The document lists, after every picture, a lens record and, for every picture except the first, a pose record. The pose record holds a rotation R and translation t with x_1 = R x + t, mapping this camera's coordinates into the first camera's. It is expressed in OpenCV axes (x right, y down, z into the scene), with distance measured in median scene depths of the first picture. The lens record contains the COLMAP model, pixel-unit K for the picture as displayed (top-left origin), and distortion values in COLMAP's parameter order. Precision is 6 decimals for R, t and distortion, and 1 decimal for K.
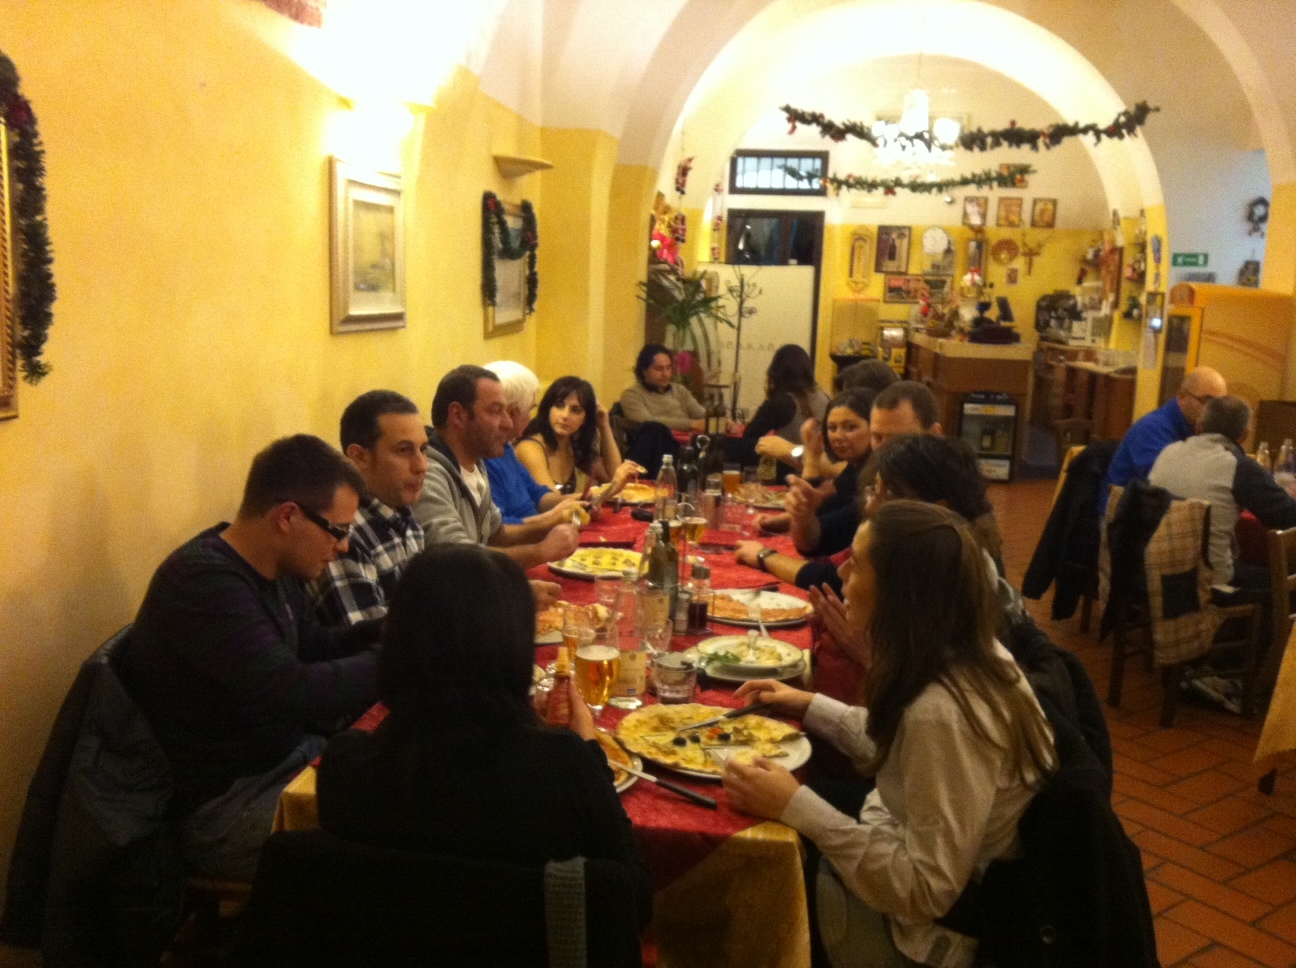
lens RADIAL K [[1213.9, 0, 648.0], [0, 1213.9, 484.0], [0, 0, 1]] dist [0.083128, -0.184776]
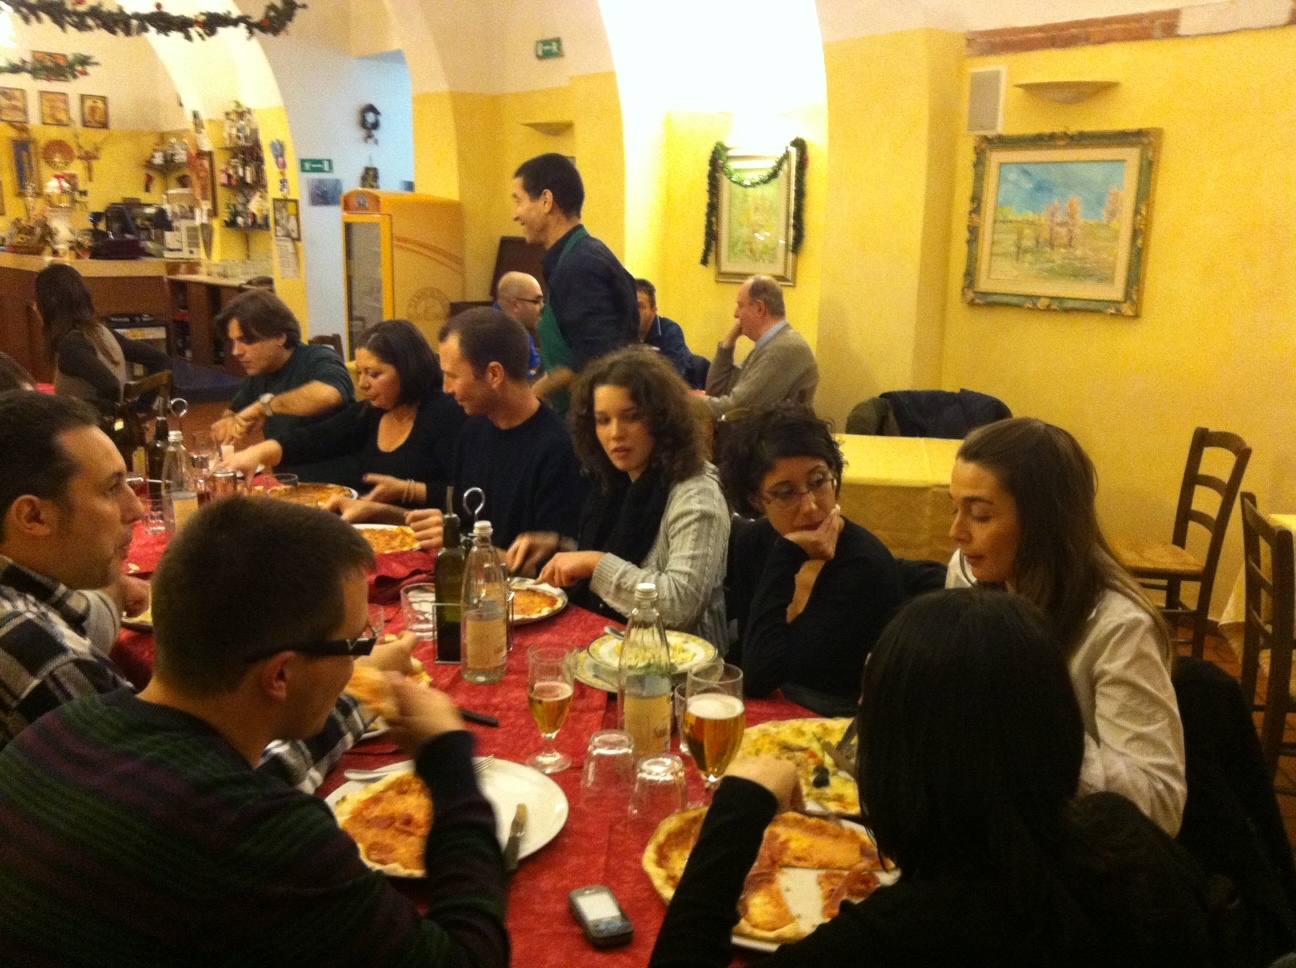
lens RADIAL K [[1225.9, 0, 648.0], [0, 1225.9, 484.0], [0, 0, 1]] dist [0.017670, -0.003834]
pose [[0.691911, -0.175552, 0.700314, -0.112026], [0.124753, 0.984468, 0.123527, -0.017121], [-0.711123, 0.001896, 0.703065, 0.100841]]
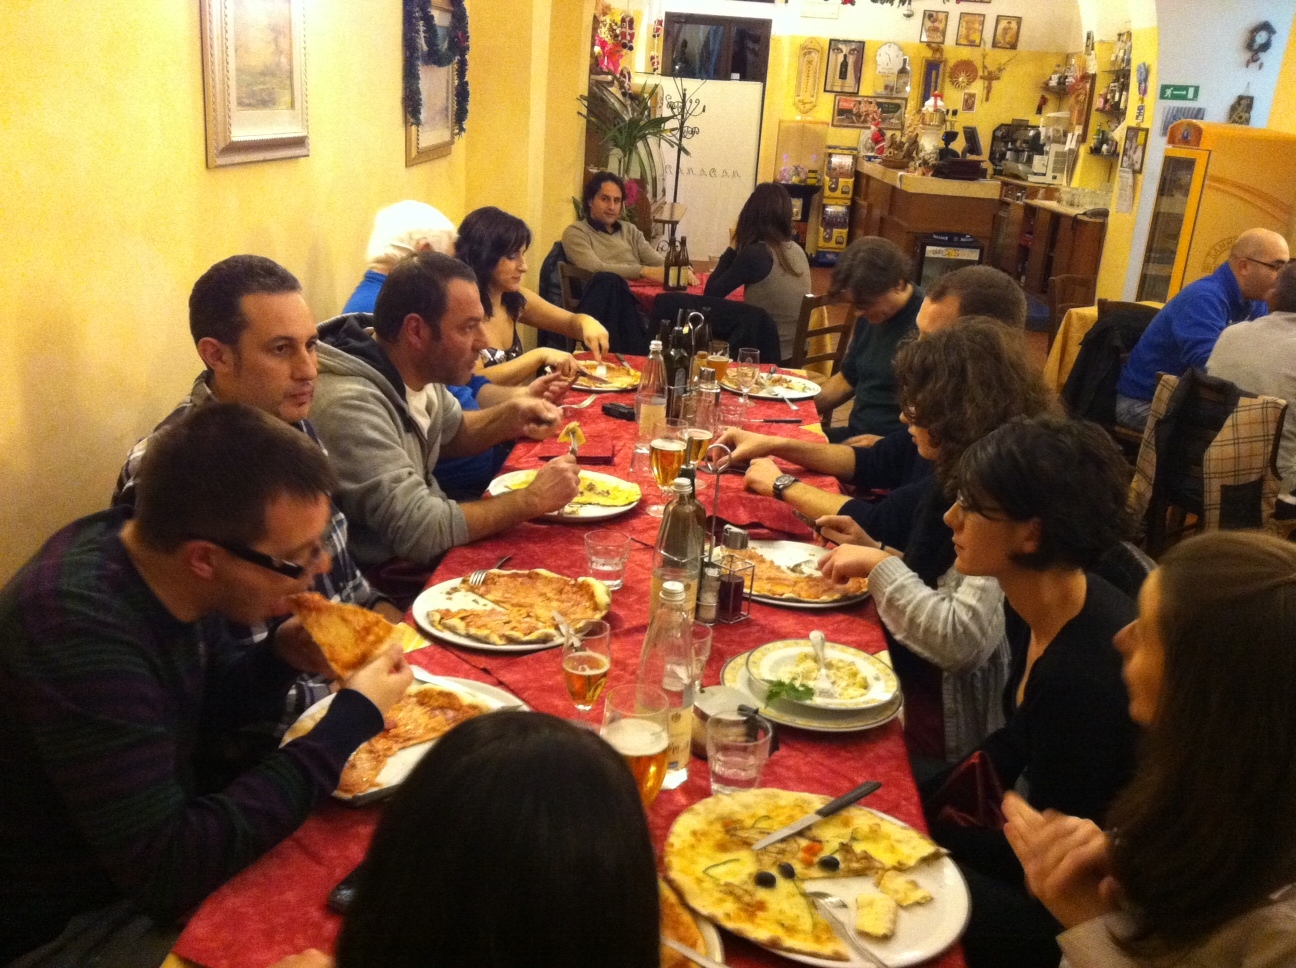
lens RADIAL K [[1225.9, 0, 648.0], [0, 1225.9, 484.0], [0, 0, 1]] dist [0.017670, -0.003834]
pose [[0.997086, 0.013184, 0.075141, -0.016726], [-0.023929, 0.989295, 0.143957, -0.016289], [-0.072439, -0.145336, 0.986727, 0.077320]]
